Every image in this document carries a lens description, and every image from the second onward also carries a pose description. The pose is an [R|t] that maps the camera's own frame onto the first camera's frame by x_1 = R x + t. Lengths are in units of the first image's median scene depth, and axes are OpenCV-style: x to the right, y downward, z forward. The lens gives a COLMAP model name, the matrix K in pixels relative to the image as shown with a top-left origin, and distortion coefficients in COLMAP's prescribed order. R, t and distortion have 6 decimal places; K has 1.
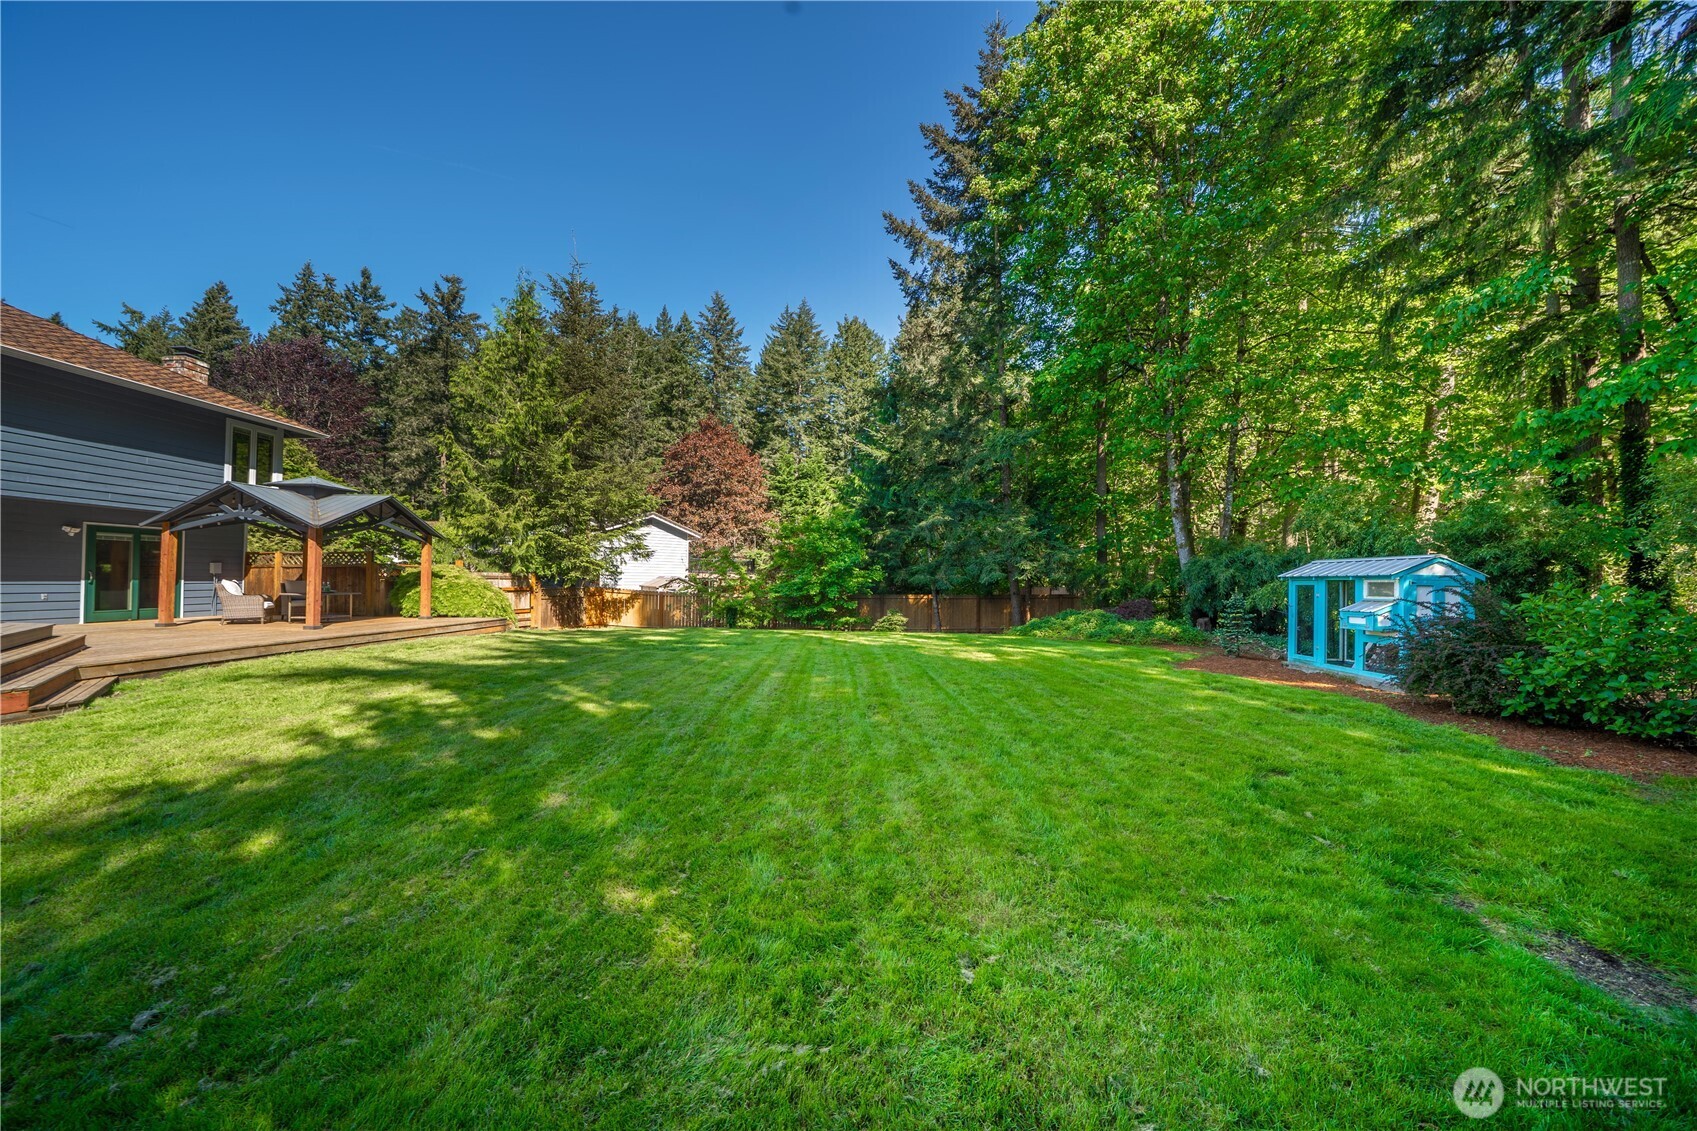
lens RADIAL K [[586.6, 0, 848.5], [0, 586.6, 565.5], [0, 0, 1]] dist [0.000902, 0.000027]
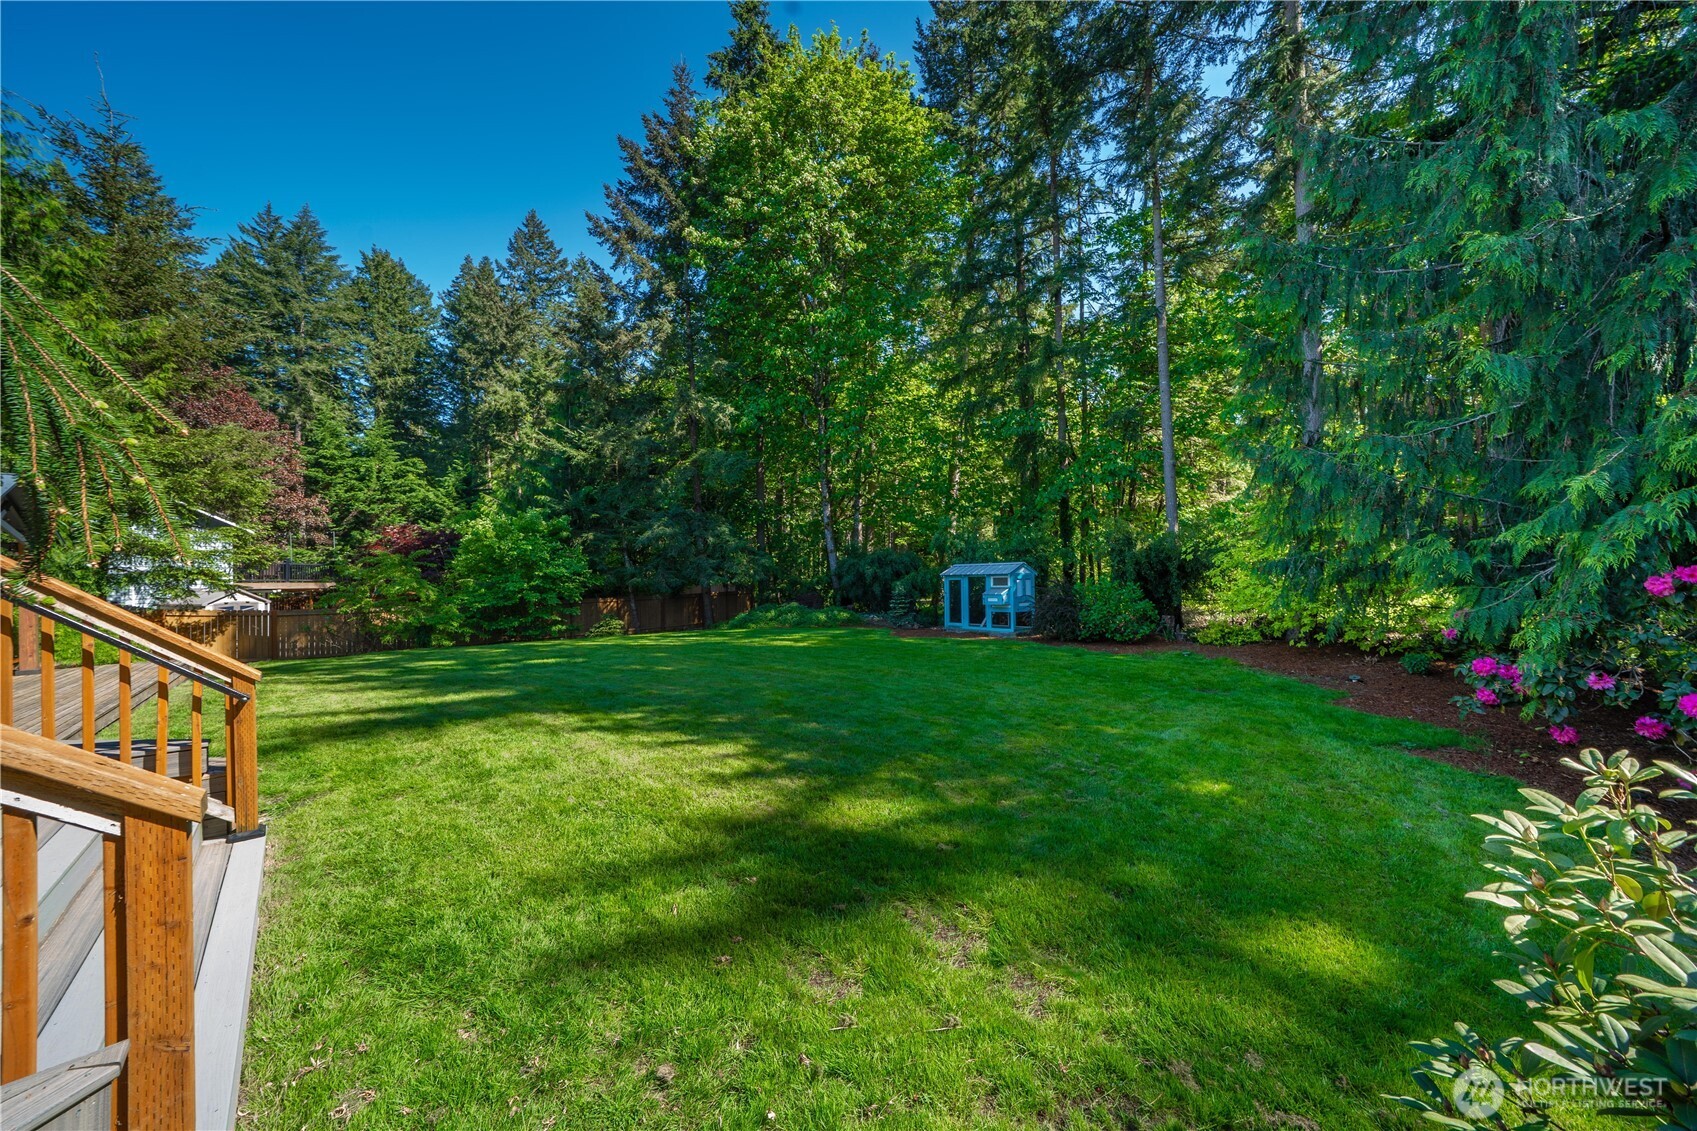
lens RADIAL K [[594.6, 0, 848.5], [0, 594.6, 565.5], [0, 0, 1]] dist [-0.010004, -0.000044]
pose [[0.748279, -0.009962, 0.663310, -0.254766], [0.006626, 0.999950, 0.007544, -0.010474], [-0.663351, -0.001250, 0.748307, -0.029828]]
